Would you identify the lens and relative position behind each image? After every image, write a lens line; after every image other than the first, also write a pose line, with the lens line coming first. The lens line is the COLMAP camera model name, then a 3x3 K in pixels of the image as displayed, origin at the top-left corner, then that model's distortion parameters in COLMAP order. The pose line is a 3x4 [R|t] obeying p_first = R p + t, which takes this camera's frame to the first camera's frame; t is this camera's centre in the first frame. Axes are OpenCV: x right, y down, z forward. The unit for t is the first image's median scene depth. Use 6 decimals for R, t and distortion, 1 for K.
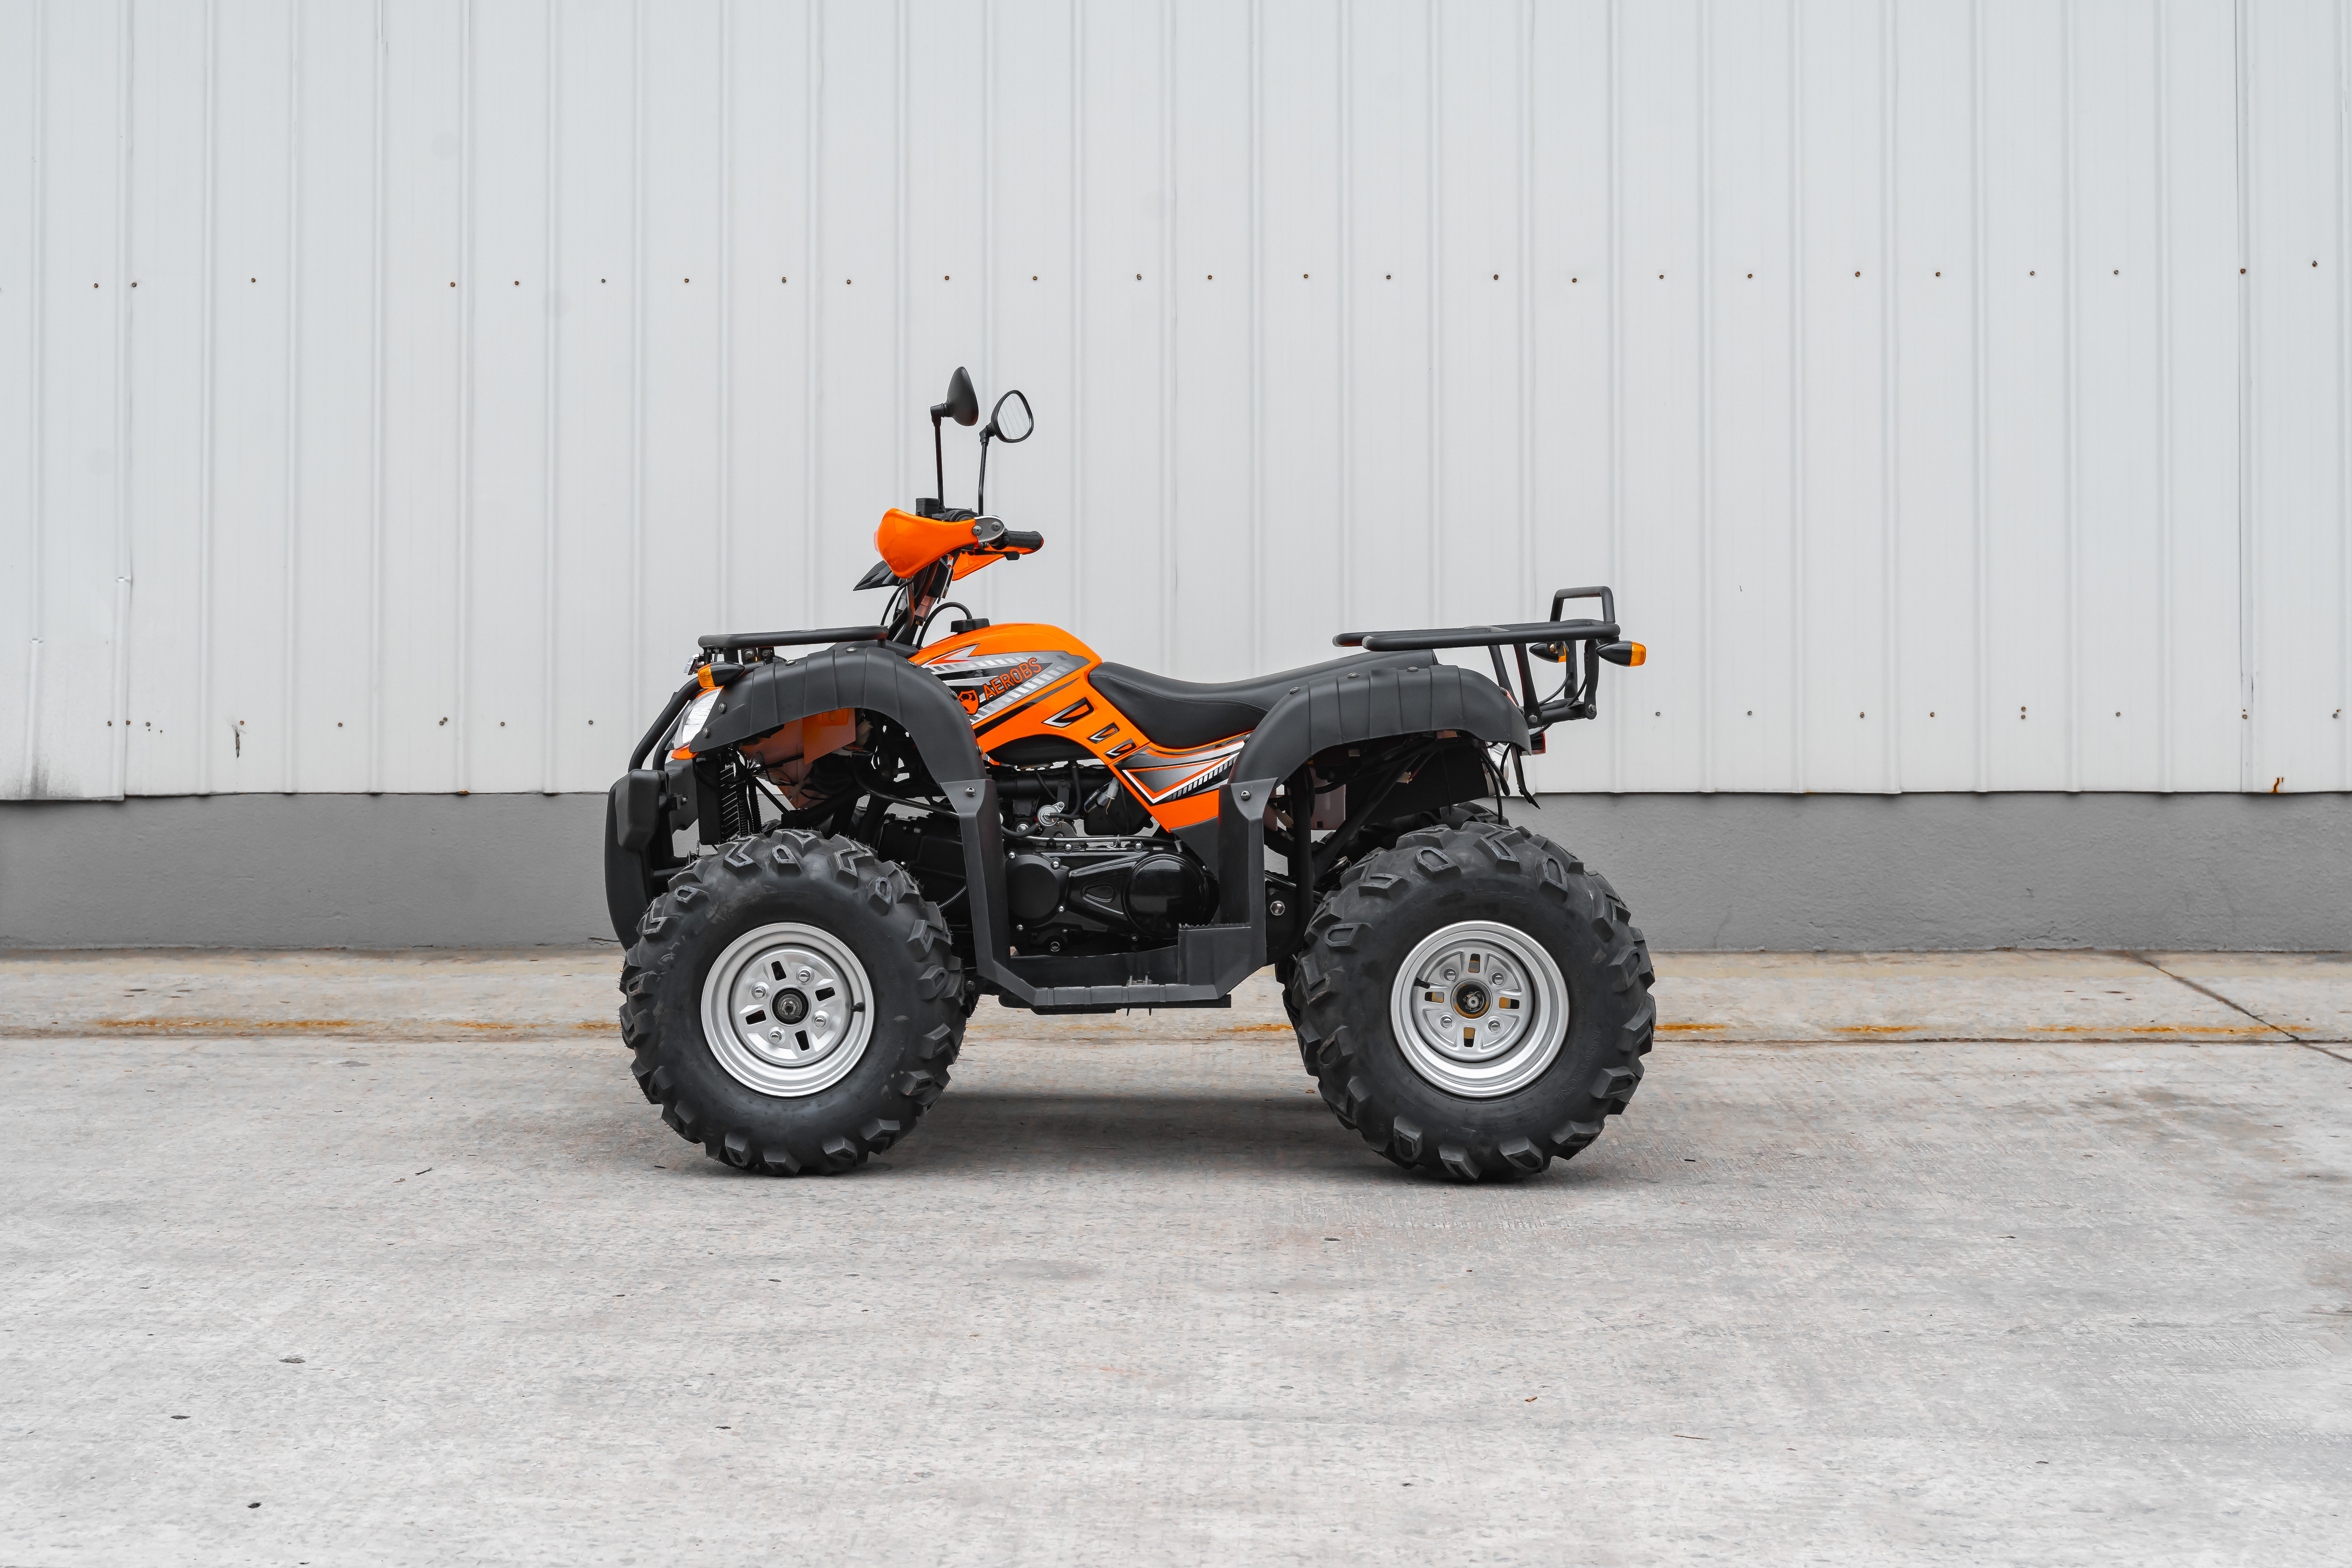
lens RADIAL K [[3437.8, 0, 956.6], [0, 3437.8, 484.2], [0, 0, 1]] dist [-0.012052, -0.005342]
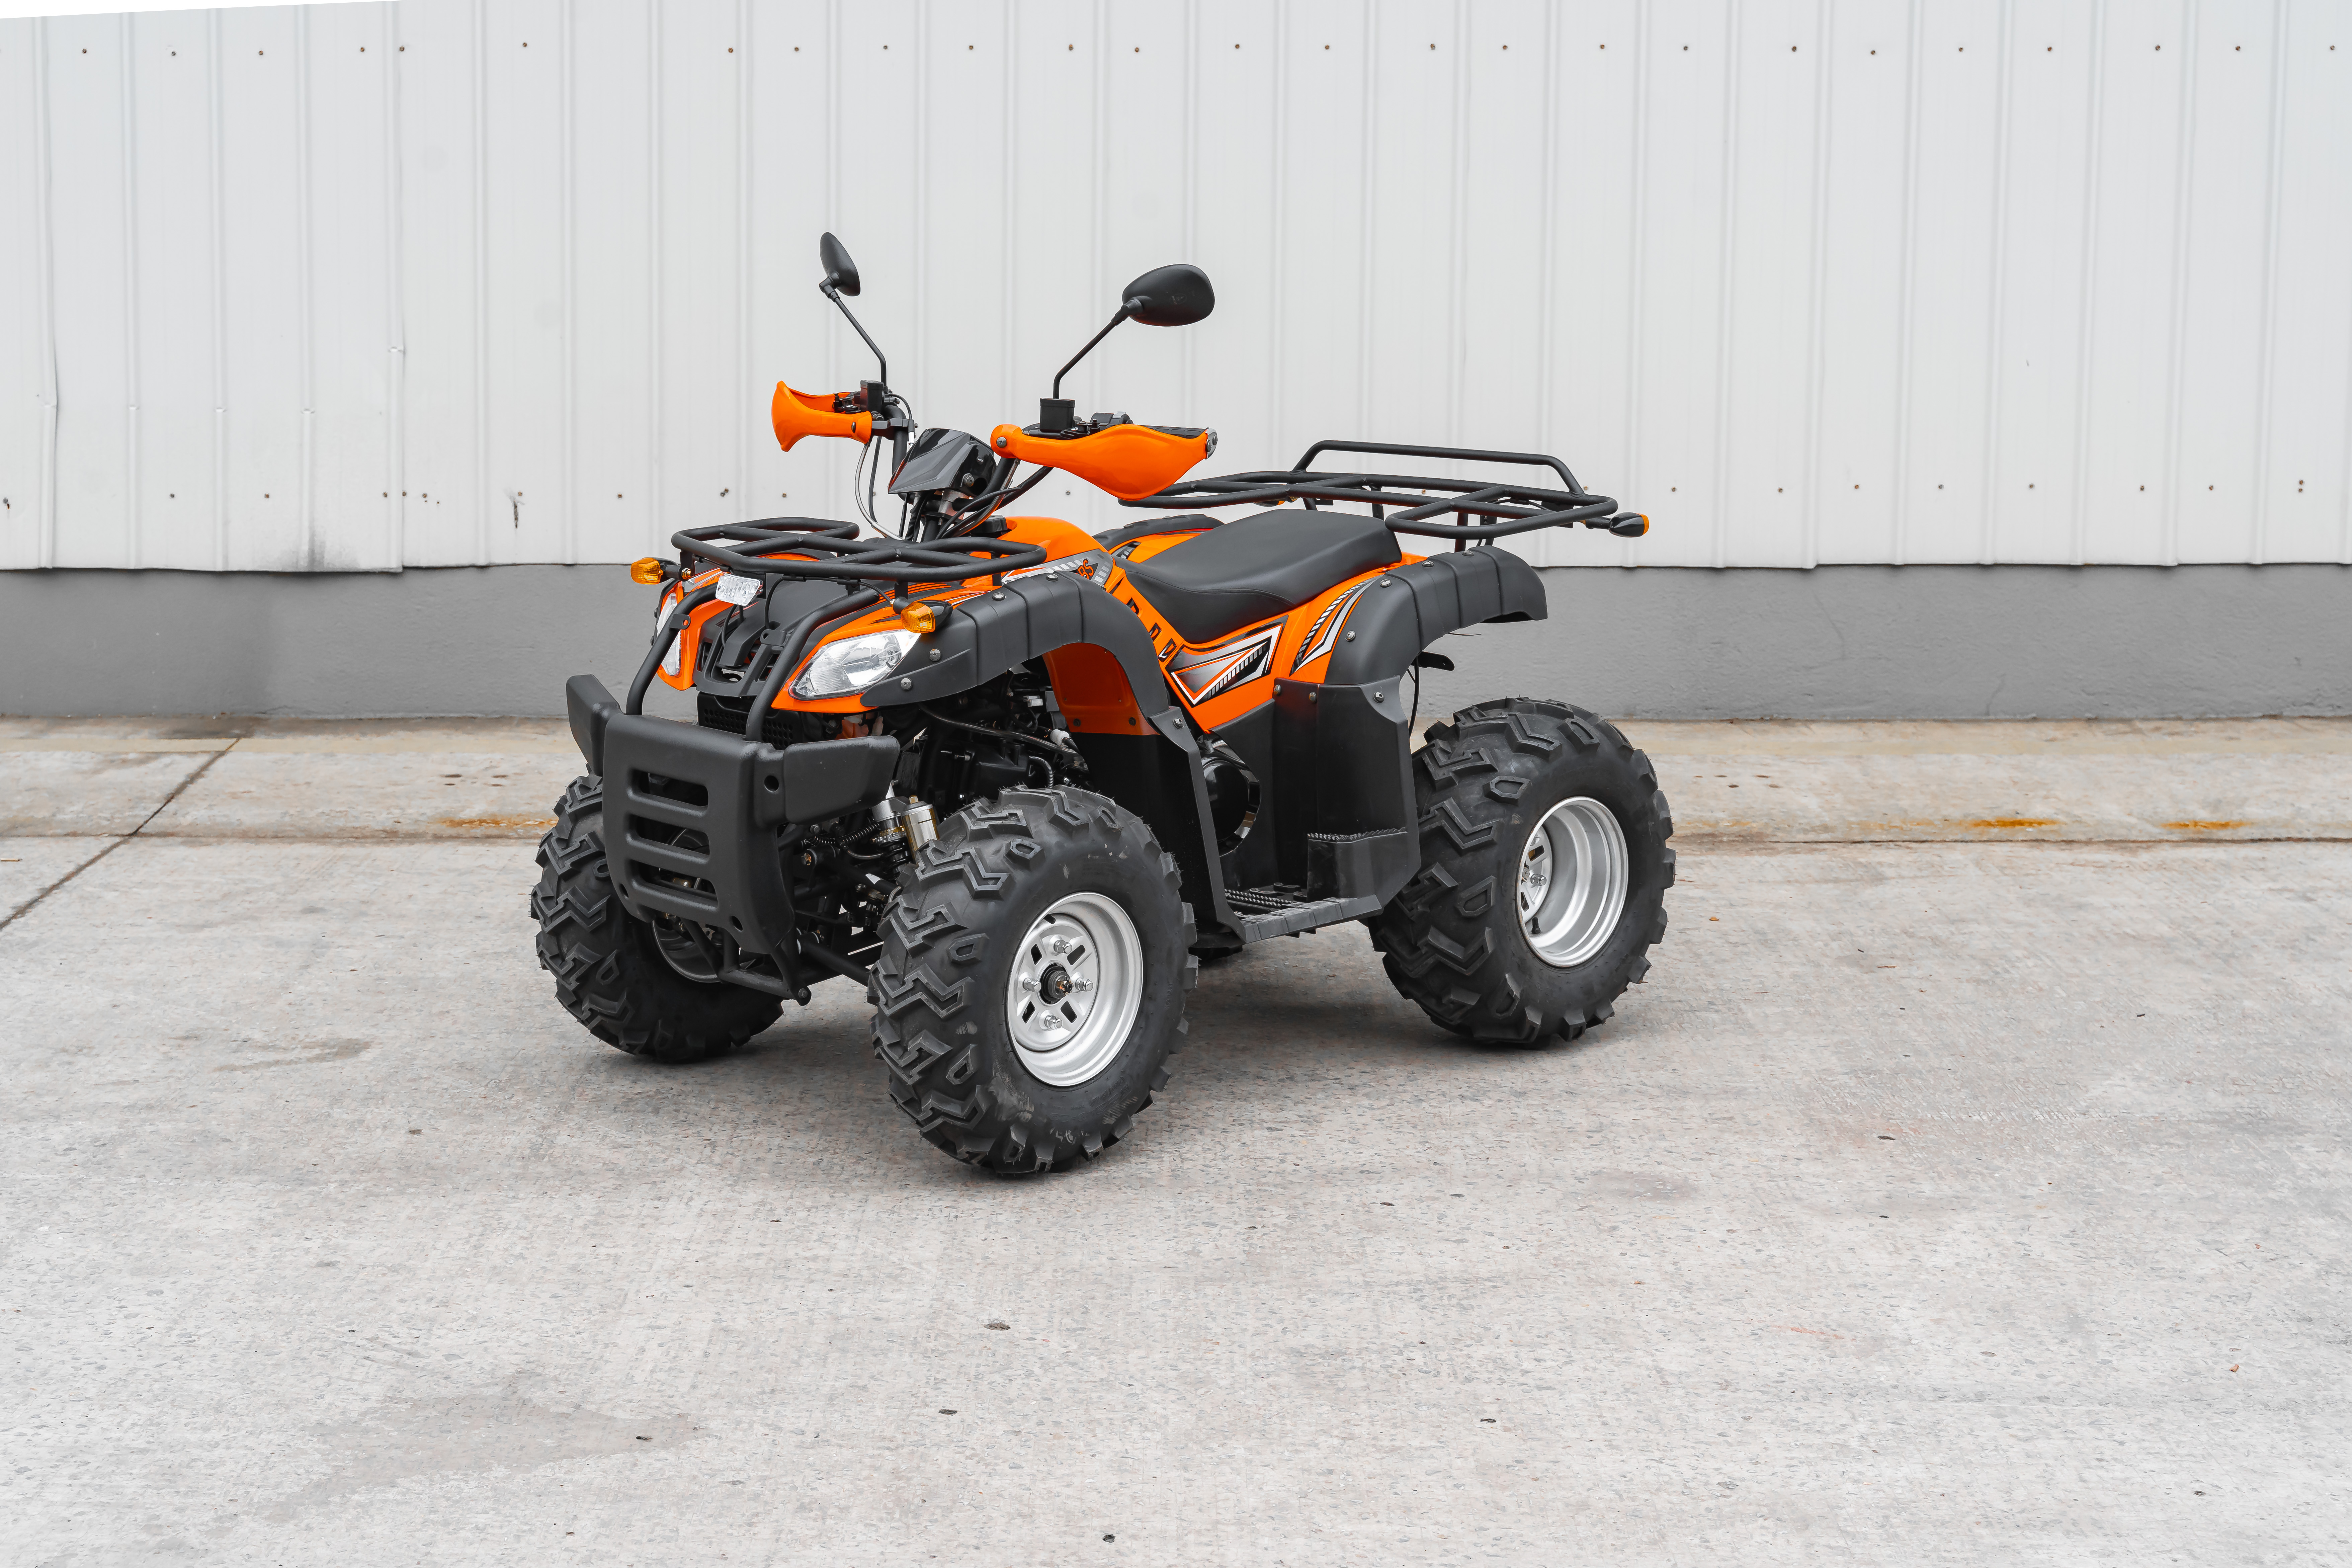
lens RADIAL K [[3437.8, 0, 956.6], [0, 3437.8, 484.2], [0, 0, 1]] dist [-0.012052, -0.005342]
pose [[0.999560, -0.002430, 0.029546, -0.209460], [-0.001212, 0.992452, 0.122627, -0.104810], [-0.029621, -0.122609, 0.992013, 0.018122]]
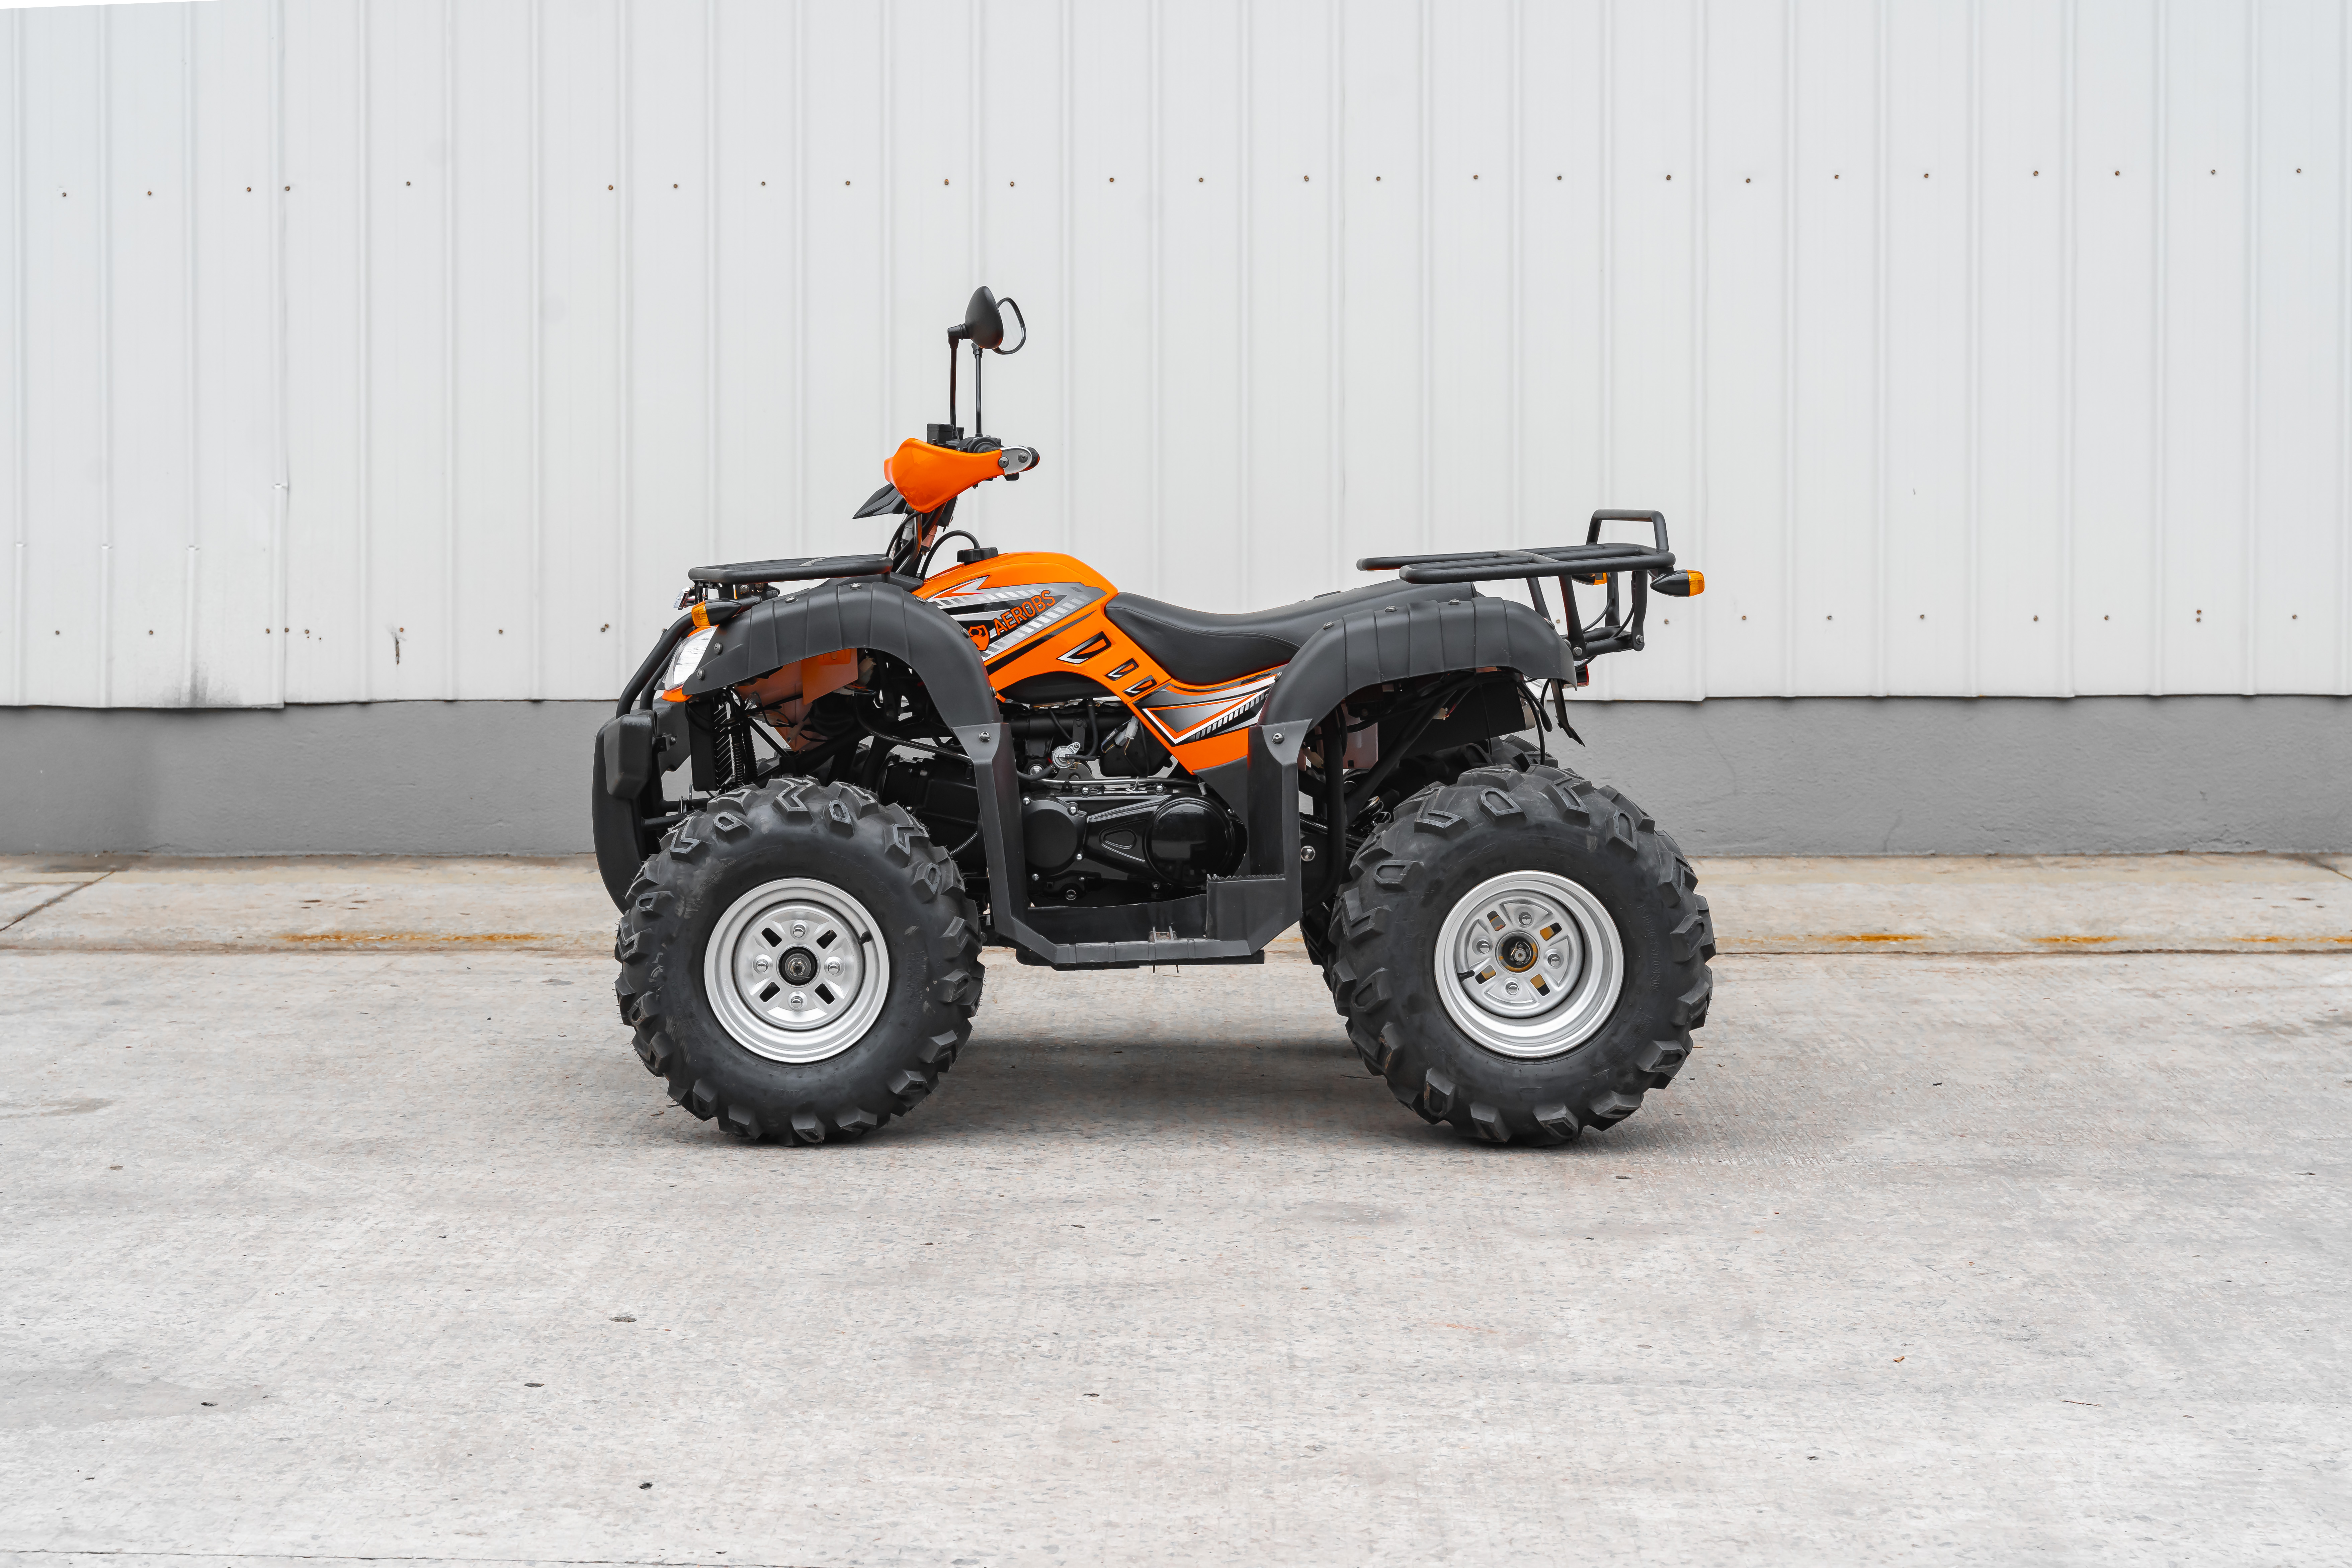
lens RADIAL K [[3409.2, 0, 961.9], [0, 3409.2, 508.9], [0, 0, 1]] dist [-0.007182, -0.002463]
pose [[0.999995, -0.002931, -0.000927, -0.084458], [0.002970, 0.998955, 0.045614, -0.018785], [0.000792, -0.045617, 0.998959, 0.031080]]
